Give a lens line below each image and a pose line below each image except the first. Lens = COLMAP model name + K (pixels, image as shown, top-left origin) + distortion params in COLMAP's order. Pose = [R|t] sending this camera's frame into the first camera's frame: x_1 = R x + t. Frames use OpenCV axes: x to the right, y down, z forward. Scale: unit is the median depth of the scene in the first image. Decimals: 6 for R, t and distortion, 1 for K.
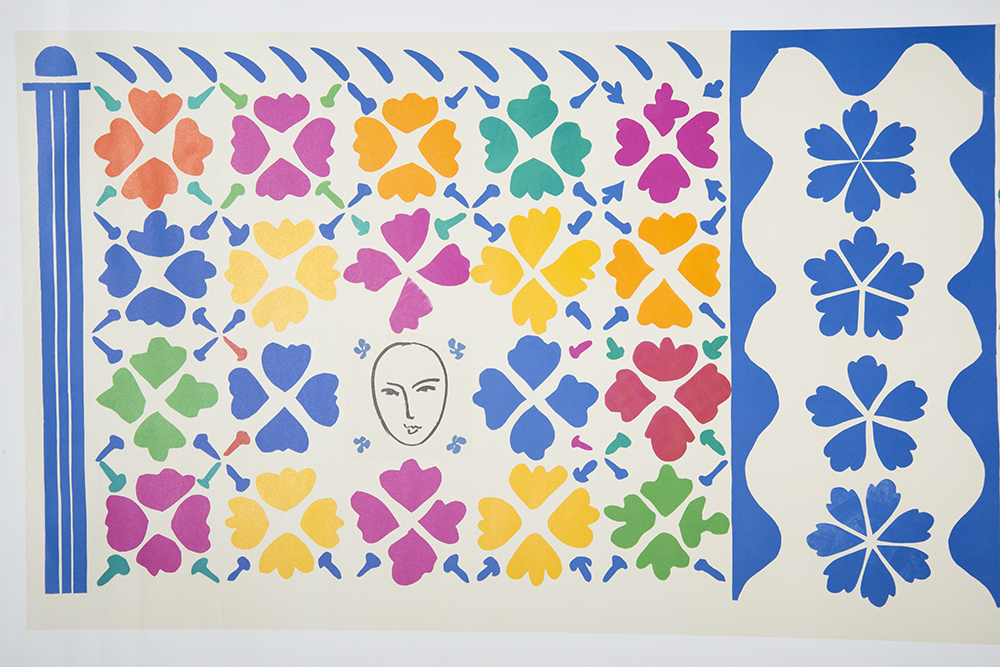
lens RADIAL K [[2734.3, 0, 428.3], [0, 2734.3, 318.5], [0, 0, 1]] dist [1.306785, 0.000000]
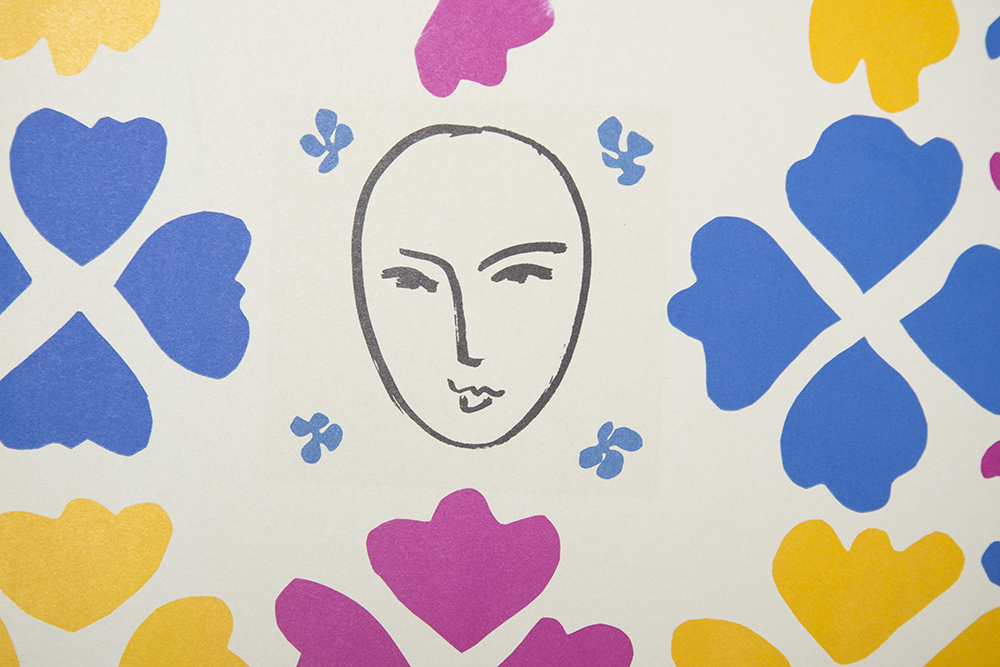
lens RADIAL K [[3406.5, 0, 496.6], [0, 3406.5, 332.9], [0, 0, 1]] dist [0.602362, 0.000000]
pose [[0.999280, 0.037338, 0.006703, -0.006222], [-0.037664, 0.997612, 0.057886, 0.009677], [-0.004526, -0.058096, 0.998301, 0.602548]]
